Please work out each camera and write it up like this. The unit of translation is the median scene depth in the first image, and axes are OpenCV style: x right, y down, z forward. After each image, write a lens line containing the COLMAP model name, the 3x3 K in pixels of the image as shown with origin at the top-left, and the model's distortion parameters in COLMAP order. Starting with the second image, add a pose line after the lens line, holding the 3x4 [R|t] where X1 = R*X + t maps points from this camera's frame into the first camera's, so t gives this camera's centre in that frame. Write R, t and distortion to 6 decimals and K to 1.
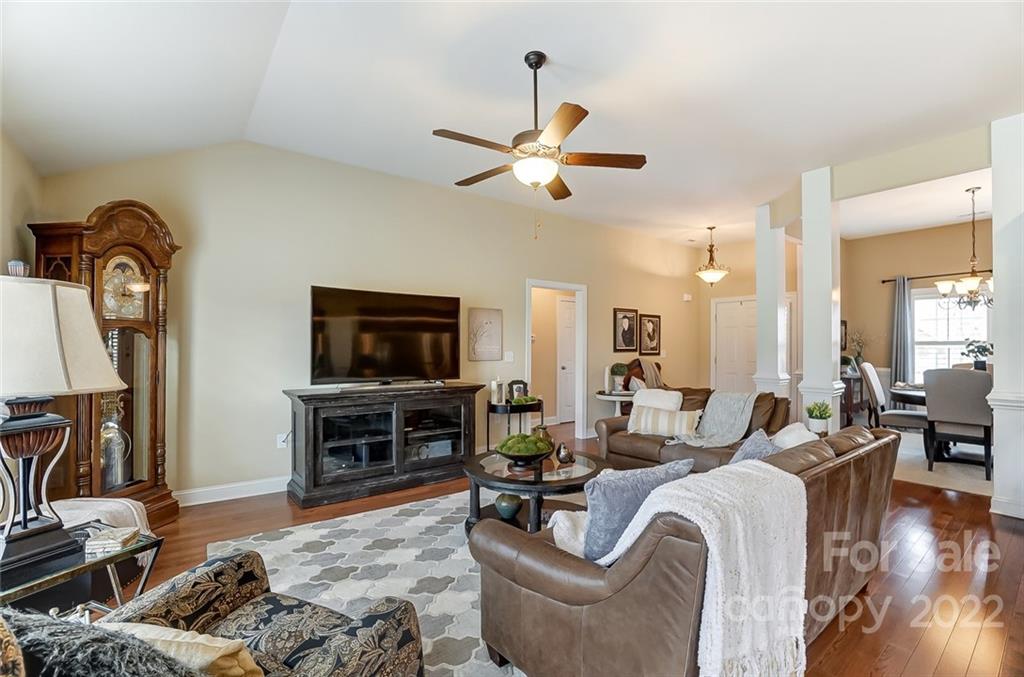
lens RADIAL K [[454.3, 0, 508.7], [0, 454.3, 341.3], [0, 0, 1]] dist [-0.055971, 0.019838]
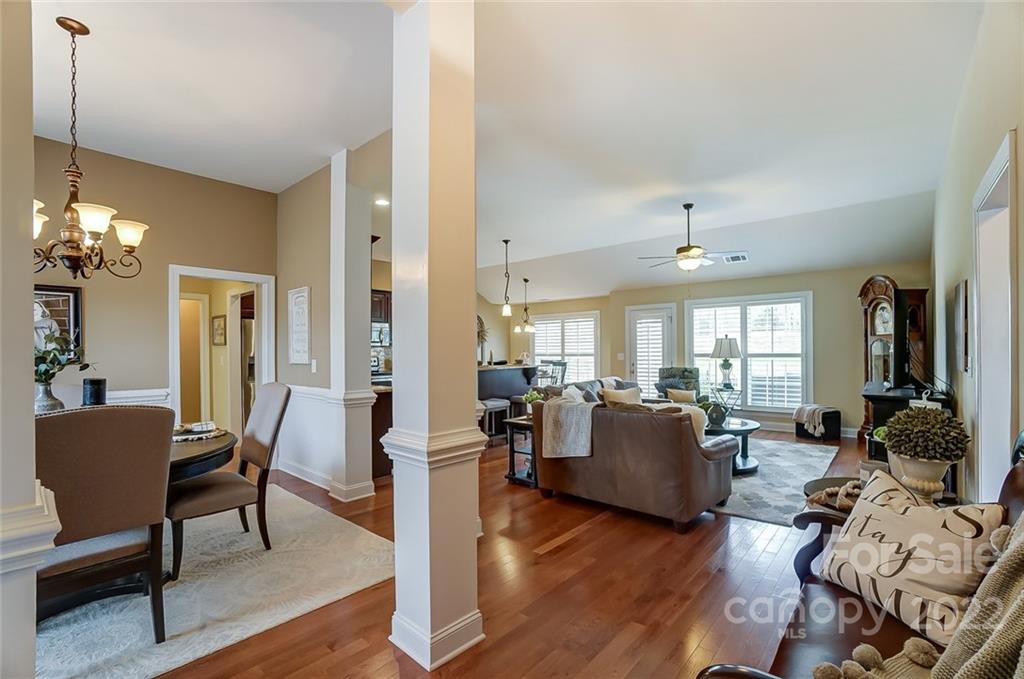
lens RADIAL K [[456.4, 0, 516.4], [0, 456.4, 353.8], [0, 0, 1]] dist [-0.033581, 0.000201]
pose [[-0.975768, 0.006438, -0.218711, 0.900382], [0.009521, 0.999870, -0.013048, 0.034090], [0.218599, -0.014815, -0.975702, 2.007305]]
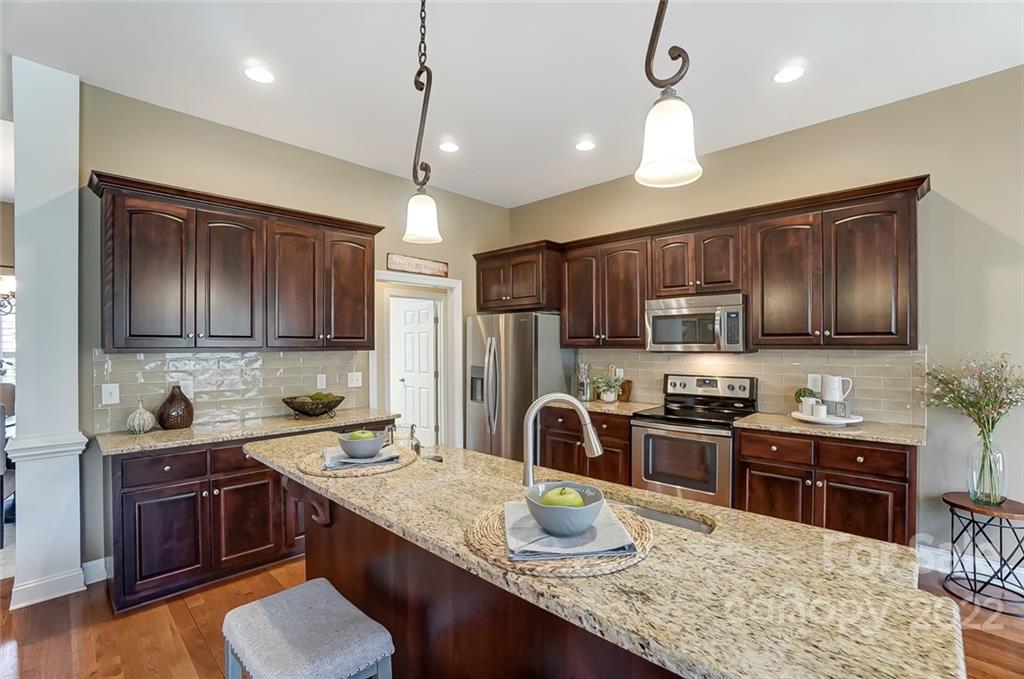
lens RADIAL K [[454.3, 0, 508.7], [0, 454.3, 342.3], [0, 0, 1]] dist [-0.055971, 0.019838]
pose [[-0.167170, 0.005137, 0.985915, 0.271129], [-0.014803, 0.999861, -0.007720, -0.043813], [-0.985817, -0.015885, -0.167070, 0.309280]]
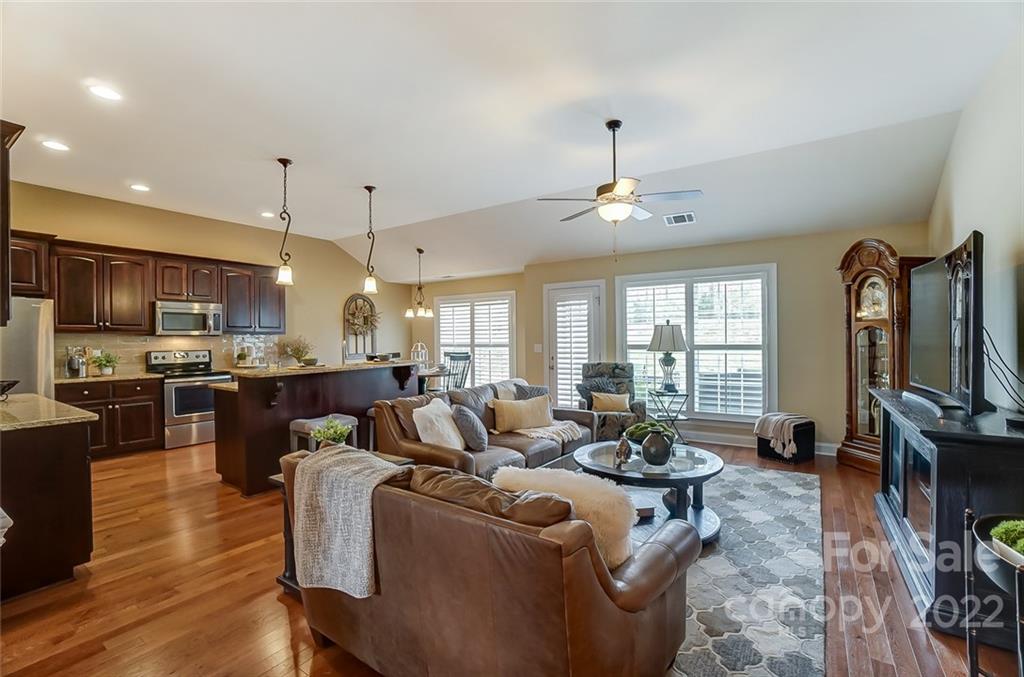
lens RADIAL K [[454.3, 0, 508.7], [0, 454.3, 341.3], [0, 0, 1]] dist [-0.055971, 0.019838]
pose [[-0.947869, 0.009040, -0.318533, 0.562448], [0.013238, 0.999852, -0.011017, 0.013757], [0.318386, -0.014659, -0.947848, 1.544588]]
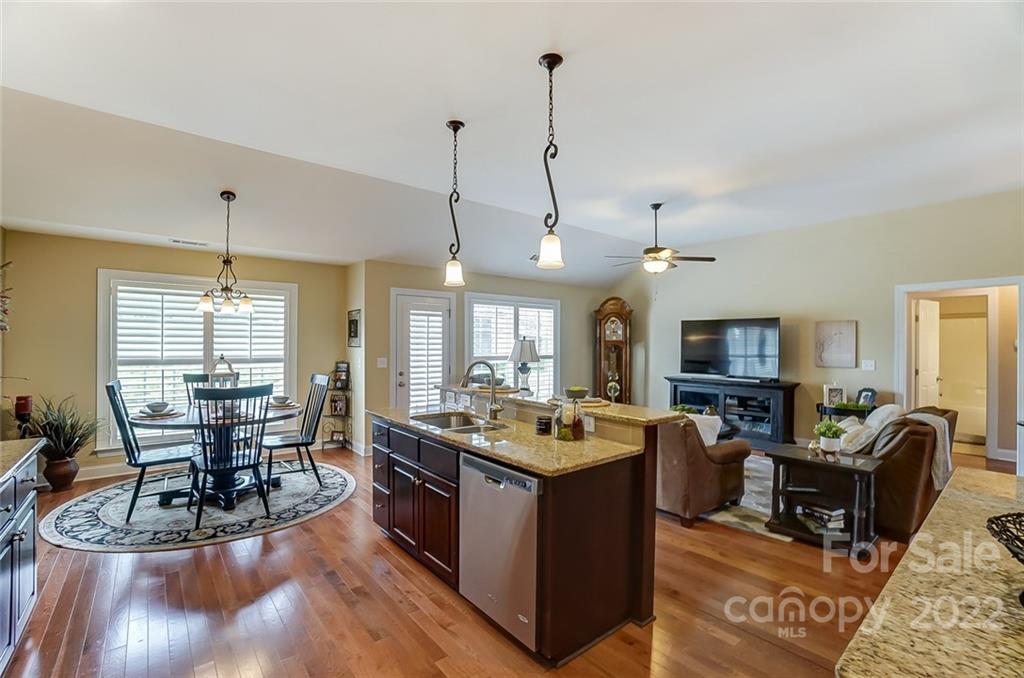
lens RADIAL K [[447.6, 0, 521.2], [0, 447.6, 338.7], [0, 0, 1]] dist [-0.078004, 0.022528]
pose [[0.046844, -0.008936, -0.998862, 1.375563], [0.011726, 0.999896, -0.008395, -0.039156], [0.998833, -0.011319, 0.046944, 0.247813]]
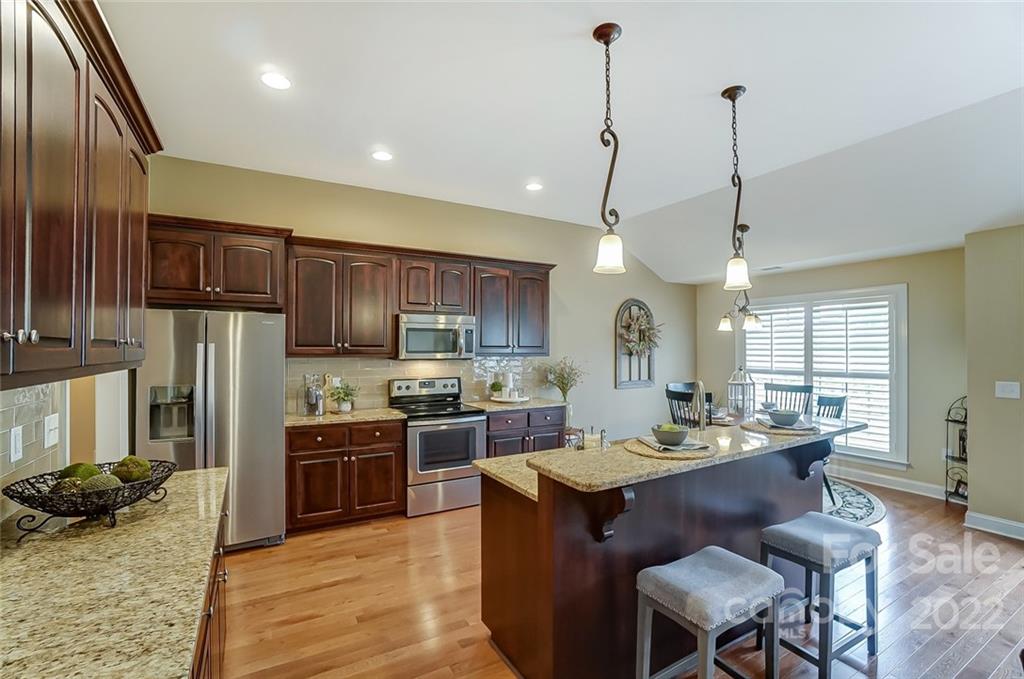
lens RADIAL K [[454.3, 0, 508.7], [0, 454.3, 342.3], [0, 0, 1]] dist [-0.055971, 0.019838]
pose [[-0.992004, 0.001427, 0.126195, 0.785939], [-0.002782, 0.999446, -0.033174, -0.041891], [-0.126172, -0.033260, -0.991451, 0.886331]]
